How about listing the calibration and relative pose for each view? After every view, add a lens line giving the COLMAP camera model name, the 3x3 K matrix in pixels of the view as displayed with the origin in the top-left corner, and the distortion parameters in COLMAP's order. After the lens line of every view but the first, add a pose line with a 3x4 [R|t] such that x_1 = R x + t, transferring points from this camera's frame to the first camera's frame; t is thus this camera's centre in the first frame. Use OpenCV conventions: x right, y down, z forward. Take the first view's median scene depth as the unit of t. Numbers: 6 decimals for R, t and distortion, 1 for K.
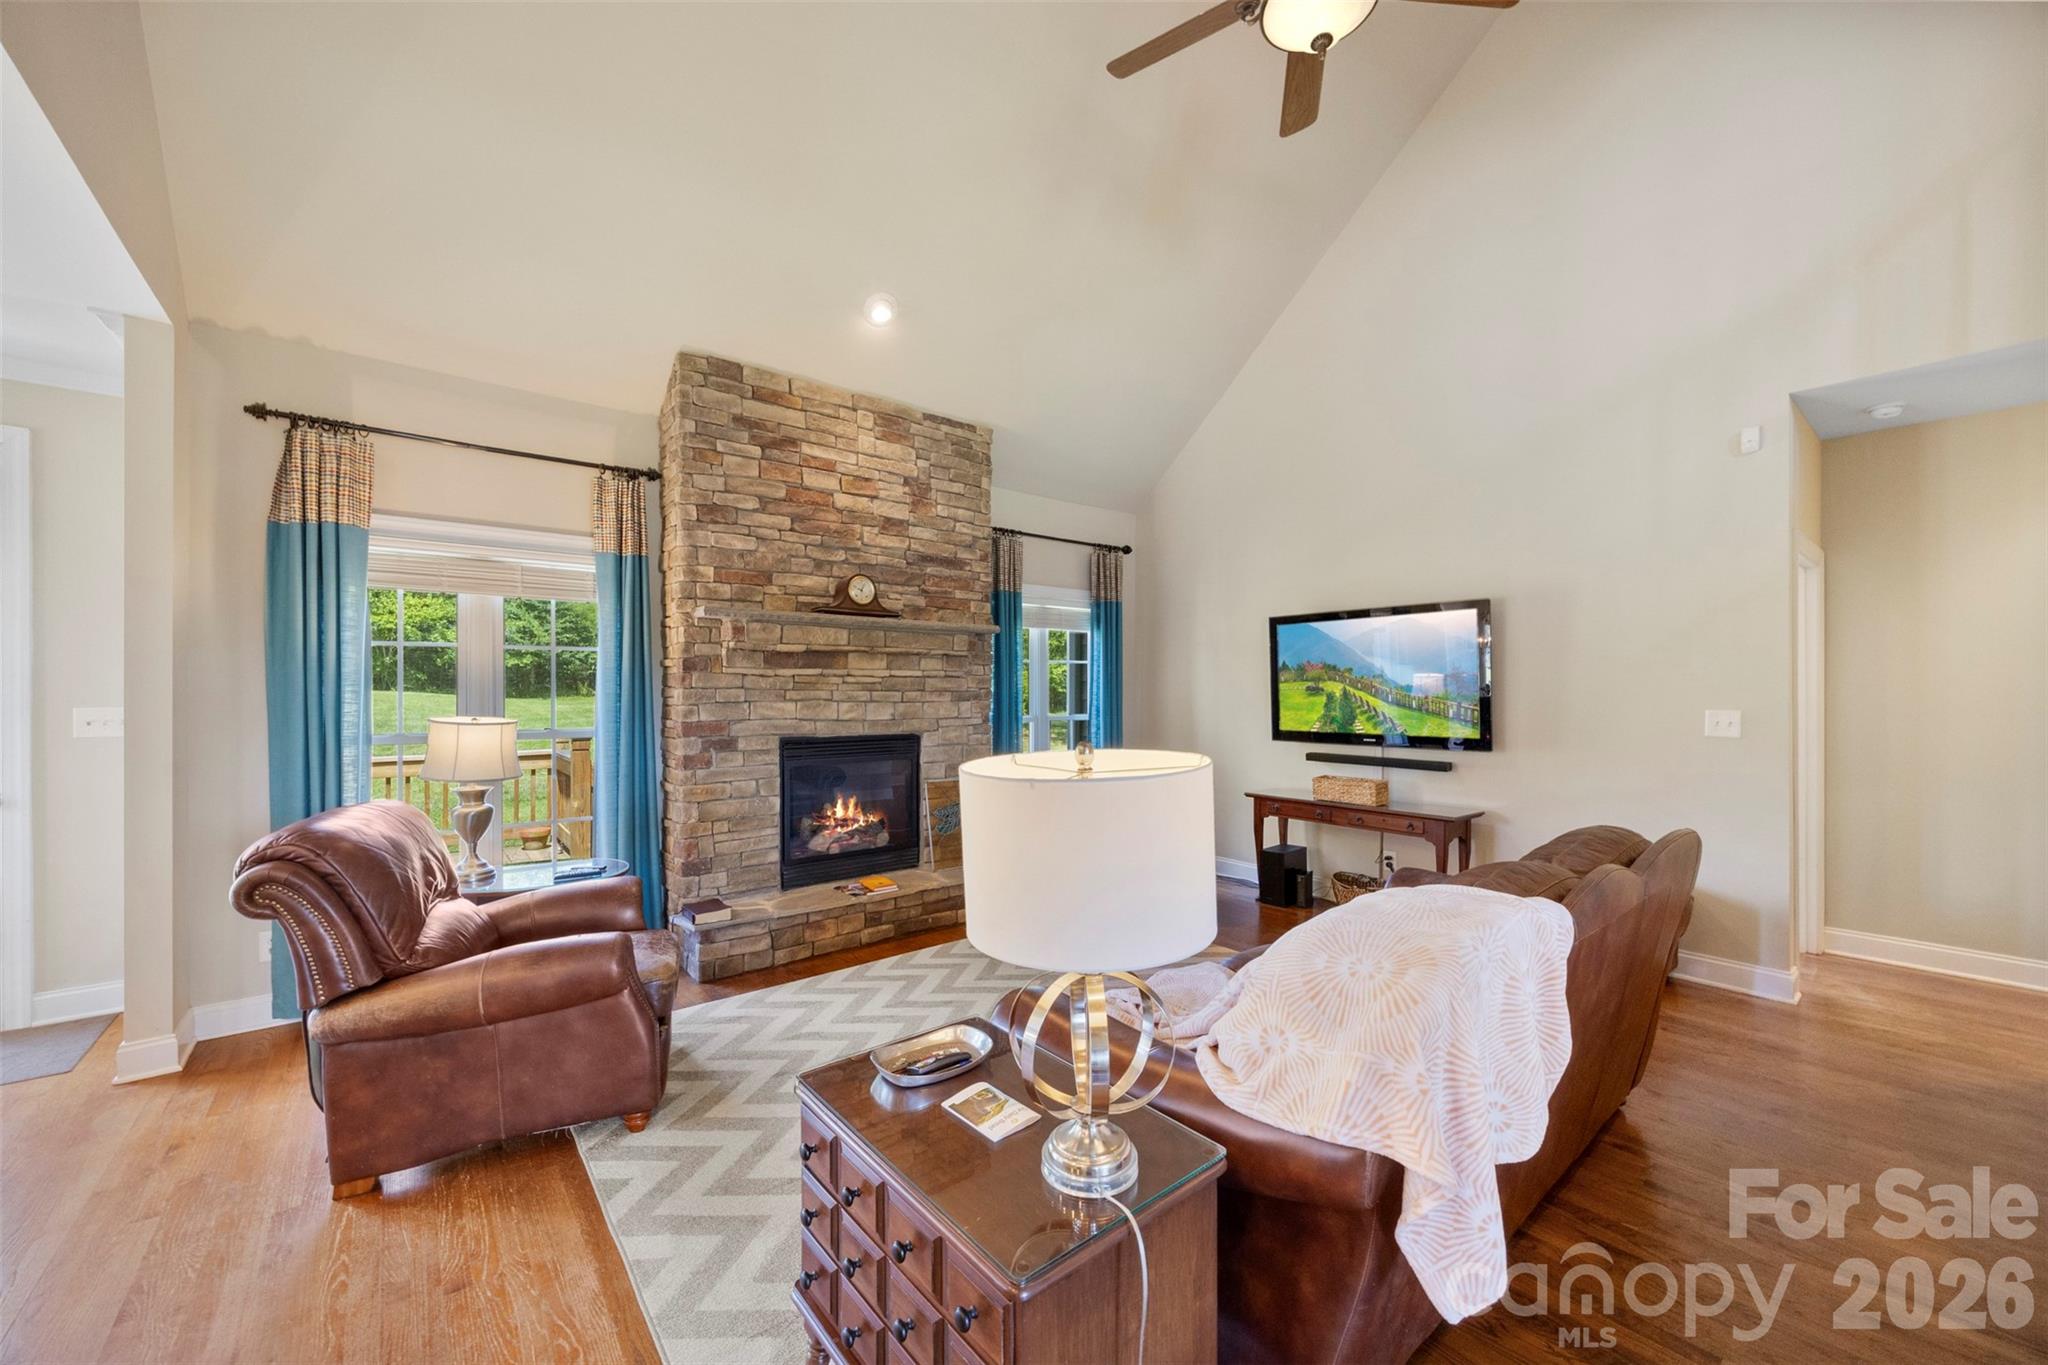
lens RADIAL K [[781.8, 0, 1035.9], [0, 781.8, 687.9], [0, 0, 1]] dist [-0.004219, 0.000319]
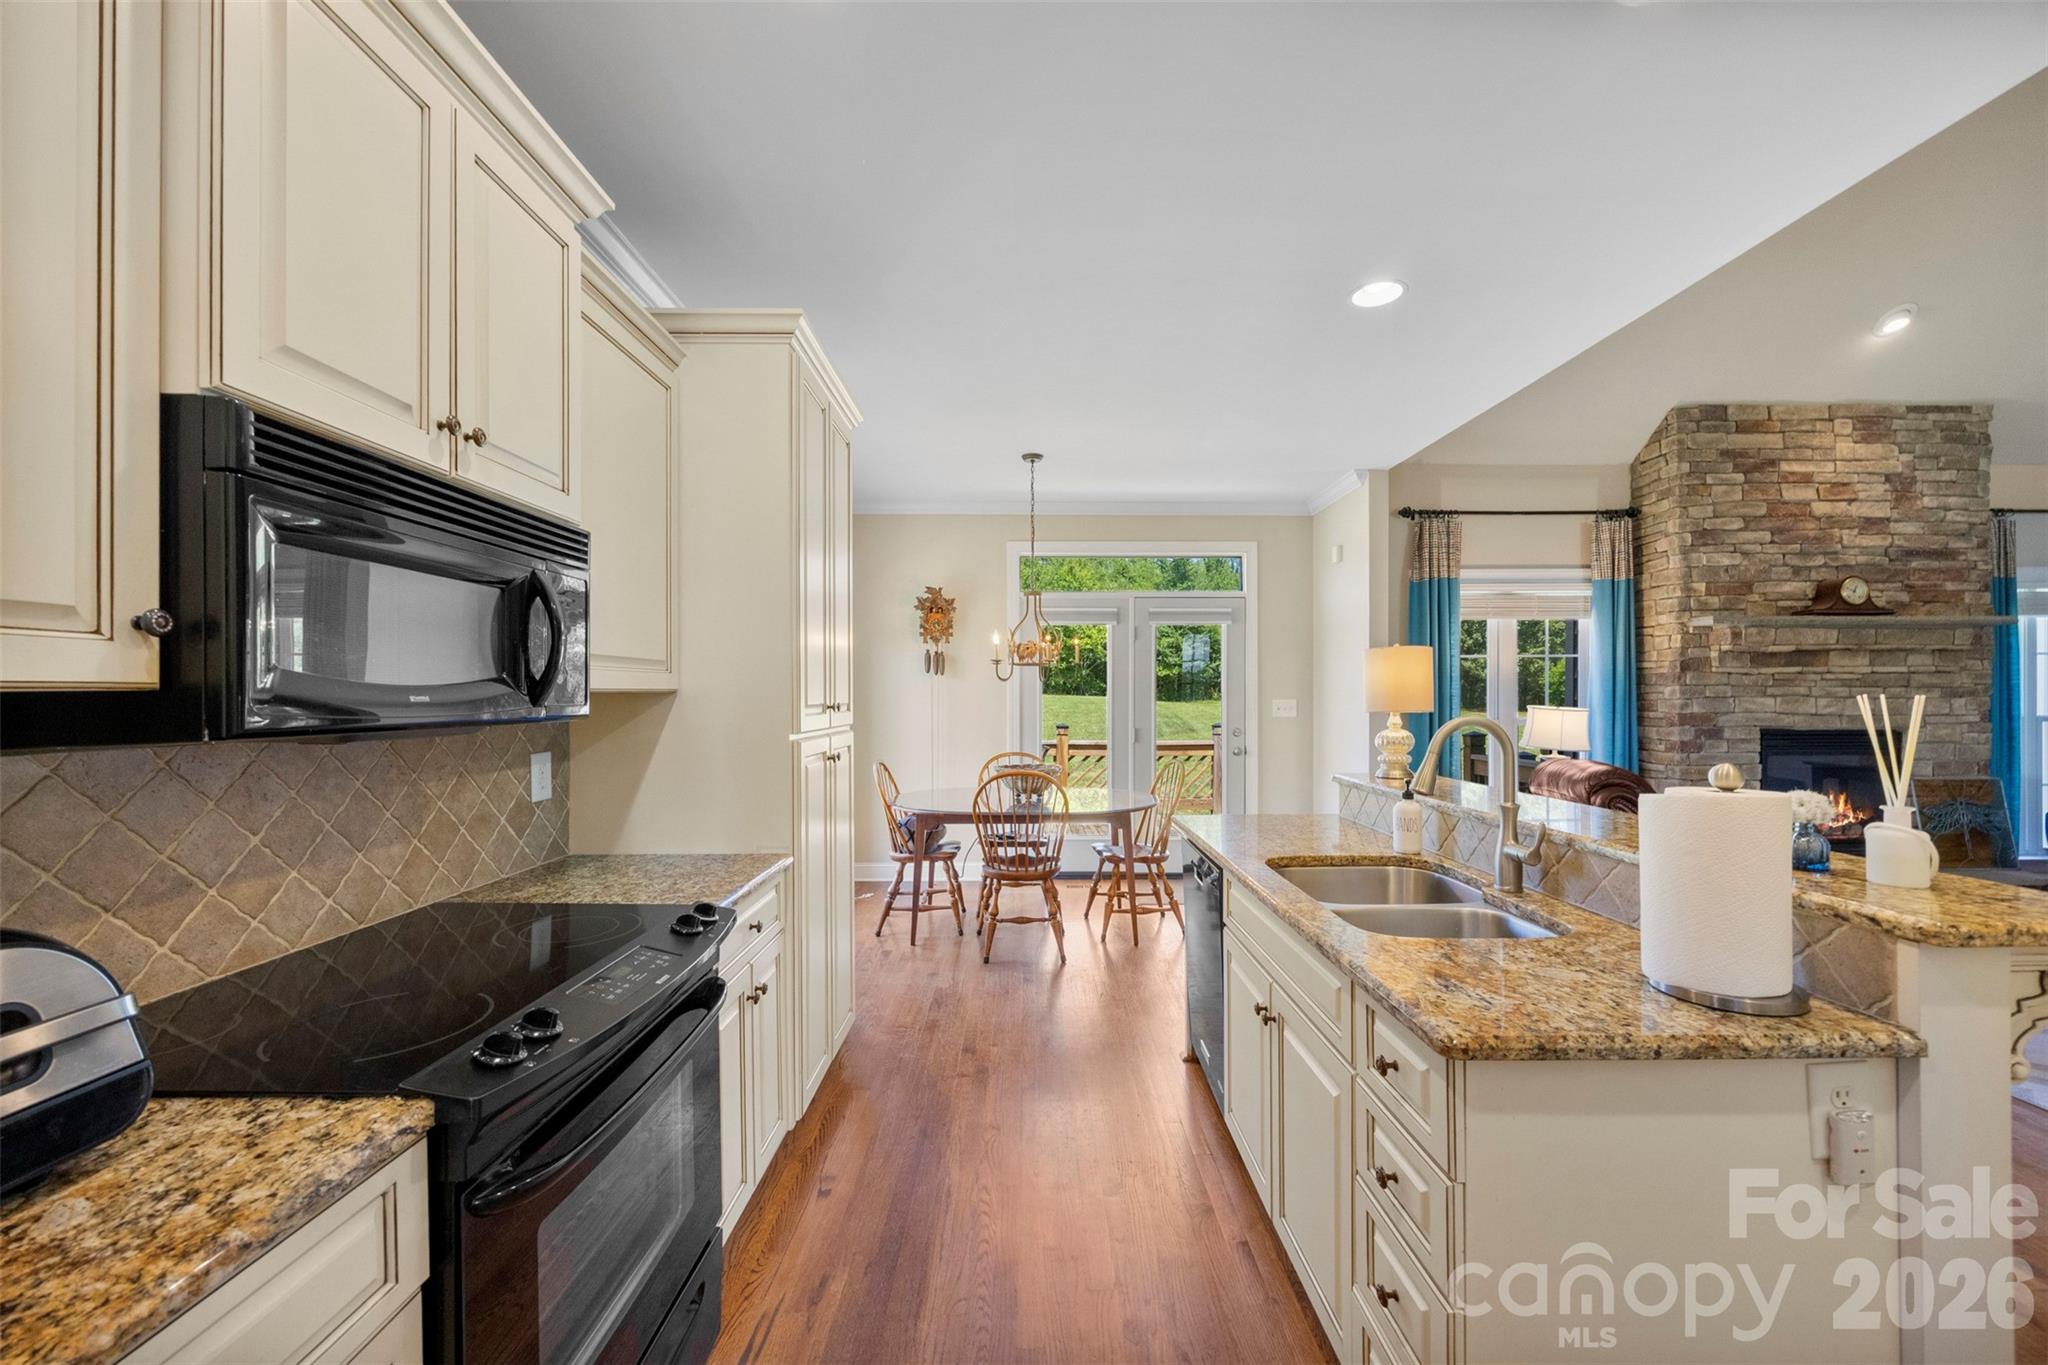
lens RADIAL K [[781.8, 0, 1032.8], [0, 781.8, 697.6], [0, 0, 1]] dist [-0.004219, 0.000319]
pose [[0.774406, -0.001481, -0.632687, -0.416713], [0.004852, 0.999982, 0.003599, 0.009391], [0.632670, -0.005857, 0.774399, -0.512719]]
